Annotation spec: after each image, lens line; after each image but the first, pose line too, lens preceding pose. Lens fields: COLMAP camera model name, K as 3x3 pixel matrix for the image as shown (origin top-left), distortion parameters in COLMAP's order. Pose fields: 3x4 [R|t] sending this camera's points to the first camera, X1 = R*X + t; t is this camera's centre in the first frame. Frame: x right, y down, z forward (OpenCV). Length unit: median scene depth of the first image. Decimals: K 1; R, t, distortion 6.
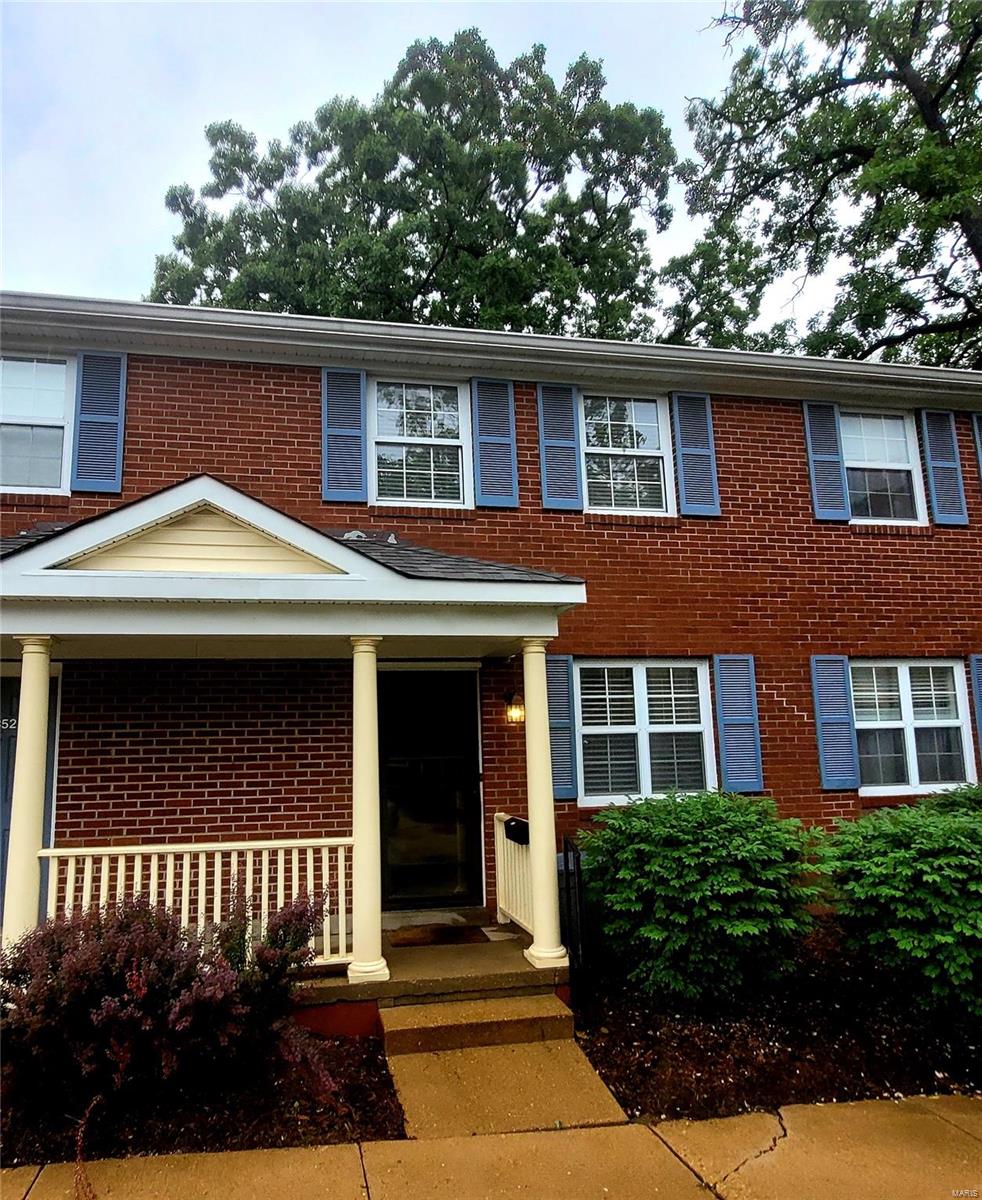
lens RADIAL K [[897.4, 0, 491.0], [0, 897.4, 600.0], [0, 0, 1]] dist [0.000315, -0.046196]
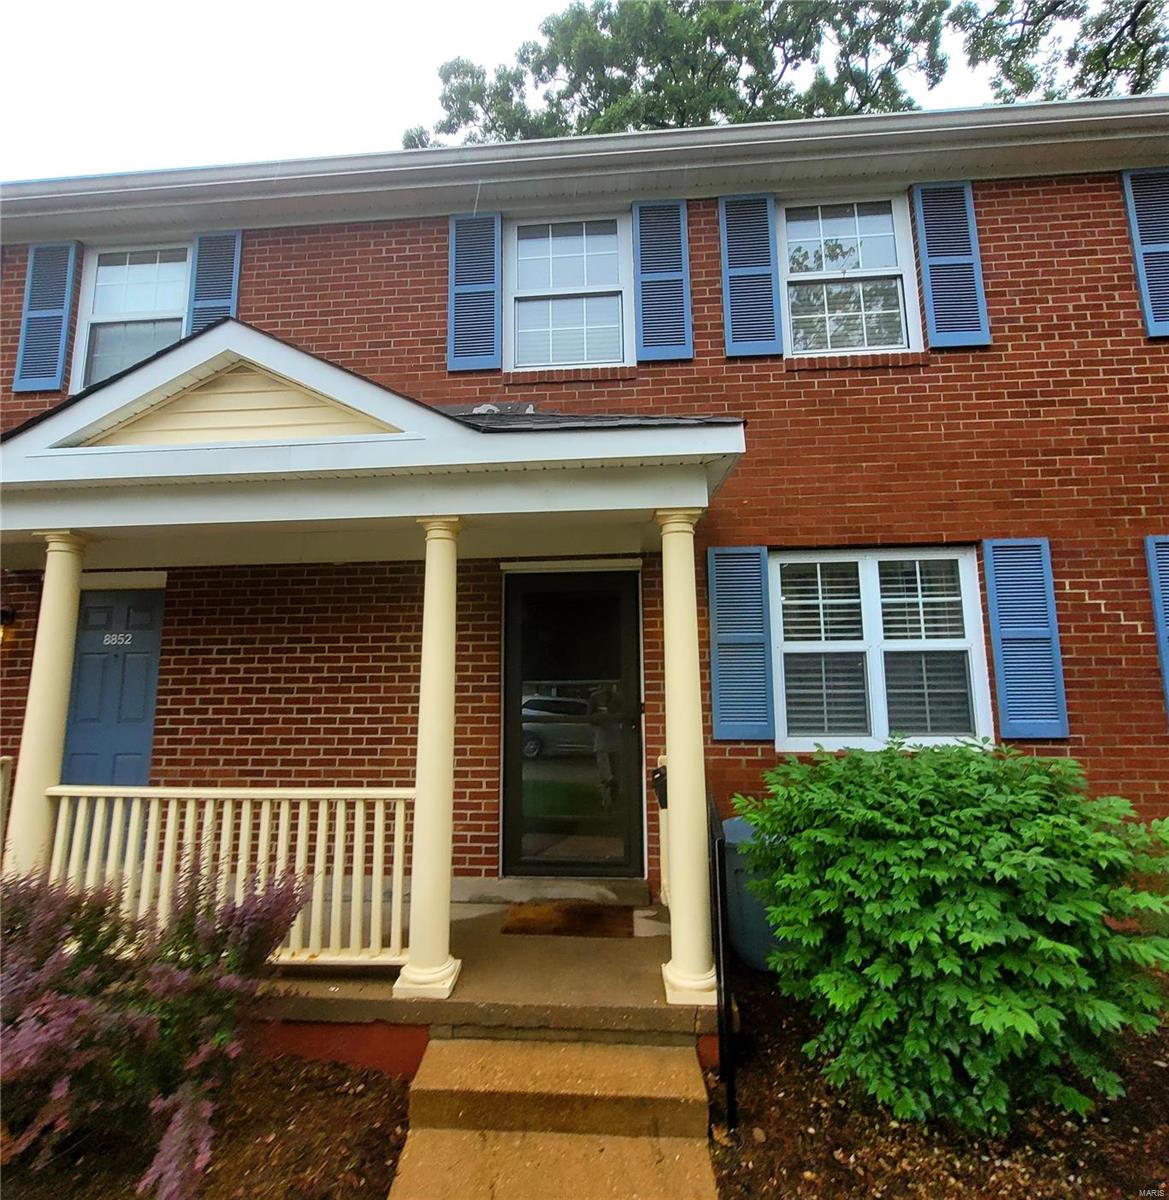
lens RADIAL K [[742.3, 0, 584.2], [0, 742.3, 567.9], [0, 0, 1]] dist [-0.009278, -0.002207]
pose [[0.951759, -0.032399, -0.305133, 0.132941], [0.040185, 0.999006, 0.019270, 0.061435], [0.304205, -0.030602, 0.952115, 0.371633]]
